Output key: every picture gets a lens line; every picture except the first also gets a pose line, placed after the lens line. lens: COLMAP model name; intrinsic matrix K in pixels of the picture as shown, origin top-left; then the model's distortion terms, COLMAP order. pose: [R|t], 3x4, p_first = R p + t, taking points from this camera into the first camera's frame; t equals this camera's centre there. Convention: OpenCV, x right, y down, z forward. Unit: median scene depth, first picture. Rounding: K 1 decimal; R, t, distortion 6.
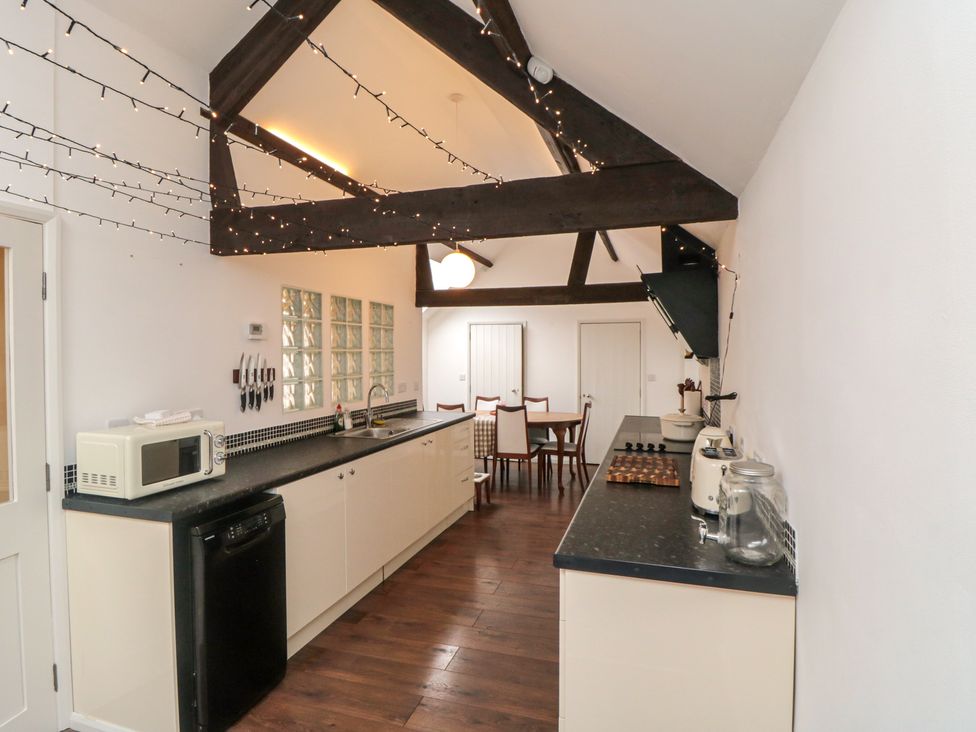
lens RADIAL K [[512.5, 0, 493.9], [0, 512.5, 365.7], [0, 0, 1]] dist [0.000135, -0.009838]
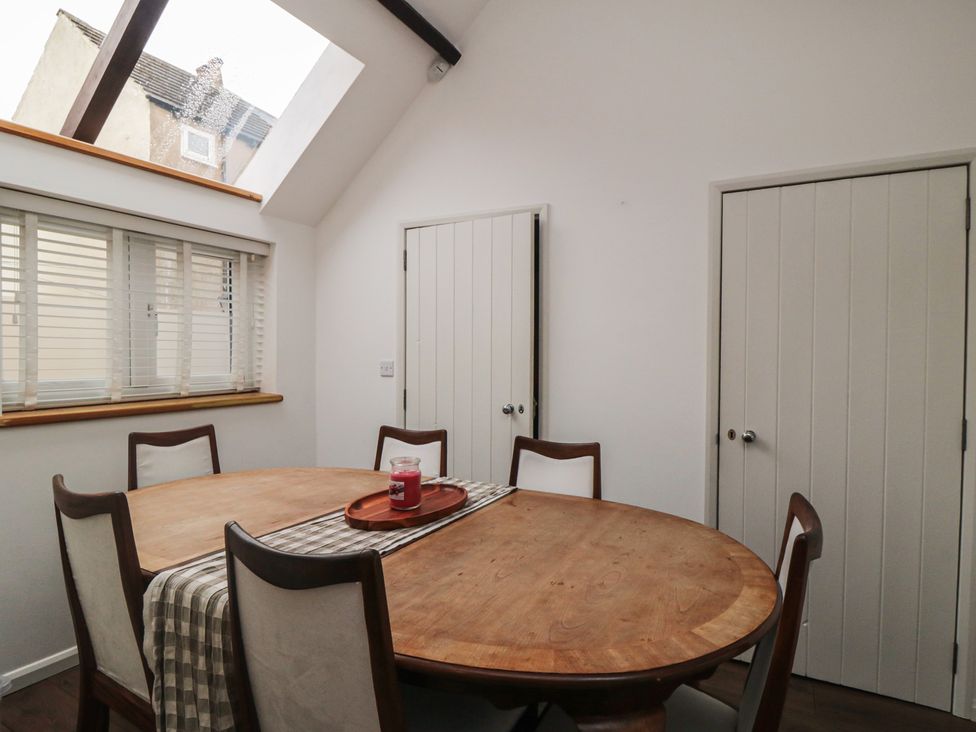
lens RADIAL K [[512.5, 0, 493.9], [0, 512.5, 365.7], [0, 0, 1]] dist [0.000135, -0.009838]
pose [[0.980762, 0.010559, -0.194922, 0.170185], [-0.009964, 0.999942, 0.004031, 0.033995], [0.194953, -0.002012, 0.980810, 1.205386]]
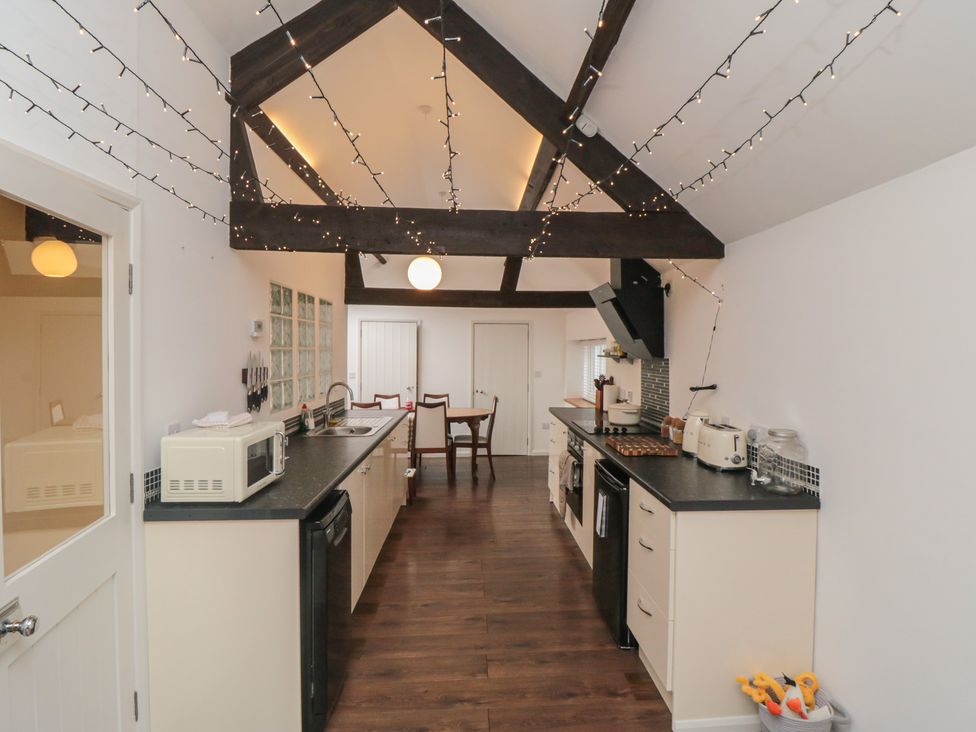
lens RADIAL K [[530.1, 0, 492.2], [0, 530.1, 362.4], [0, 0, 1]] dist [-0.007916, -0.002122]
pose [[0.934557, 0.000960, 0.355812, -0.329206], [-0.001040, 0.999999, 0.000034, -0.003369], [-0.355812, -0.000402, 0.934557, -0.064260]]
